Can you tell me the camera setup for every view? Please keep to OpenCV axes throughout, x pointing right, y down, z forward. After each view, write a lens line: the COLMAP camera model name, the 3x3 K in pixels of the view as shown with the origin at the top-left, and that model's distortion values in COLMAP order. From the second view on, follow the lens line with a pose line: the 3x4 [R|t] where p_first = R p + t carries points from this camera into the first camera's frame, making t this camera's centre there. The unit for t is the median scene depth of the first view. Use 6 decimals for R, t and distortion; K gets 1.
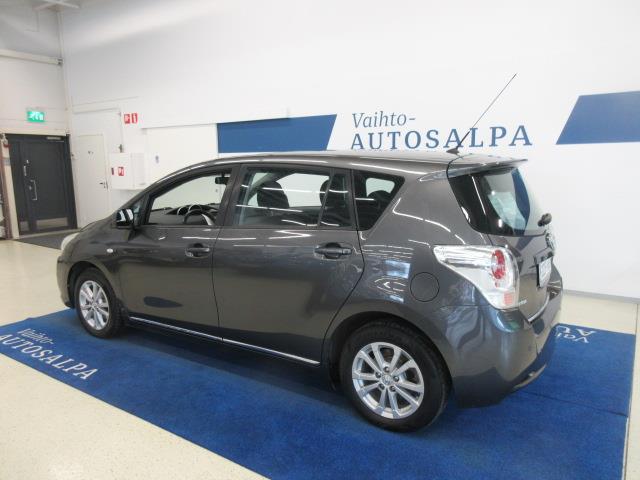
lens RADIAL K [[475.0, 0, 320.0], [0, 475.0, 240.0], [0, 0, 1]] dist [0.005530, 0.001665]
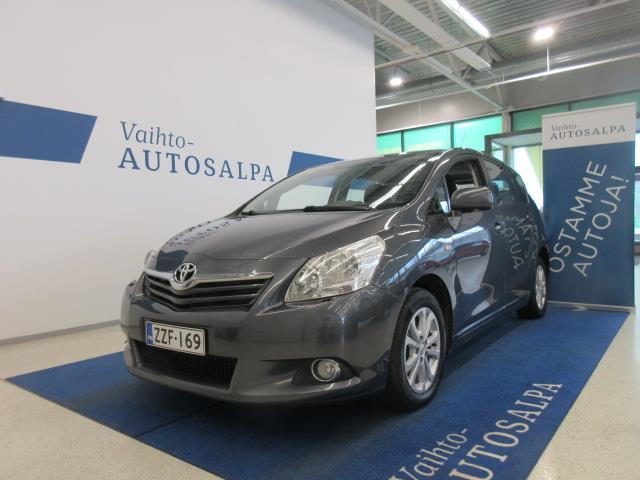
lens RADIAL K [[475.0, 0, 320.0], [0, 475.0, 240.0], [0, 0, 1]] dist [0.005530, 0.001665]
pose [[0.056994, -0.010847, 0.998316, -0.750428], [0.190106, 0.981764, -0.000186, -0.016846], [-0.980108, 0.189796, 0.058017, 0.739677]]
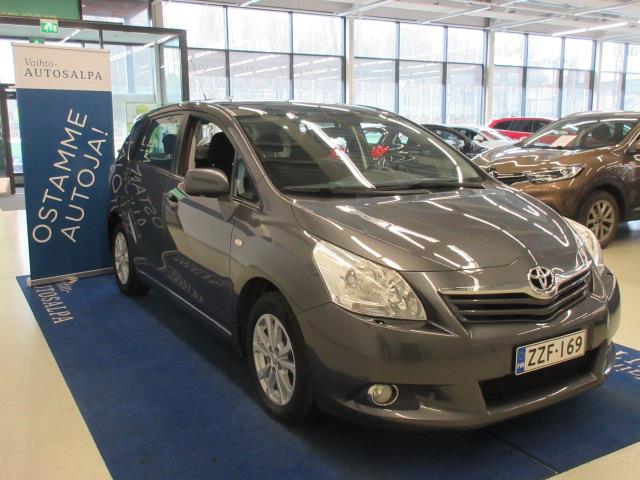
lens RADIAL K [[588.6, 0, 321.1], [0, 588.6, 263.3], [0, 0, 1]] dist [0.000867, -0.244424]
pose [[-0.881208, -0.041345, 0.470918, -0.427857], [0.121805, 0.942674, 0.310692, -0.171535], [-0.456767, 0.331144, -0.825656, 1.289366]]
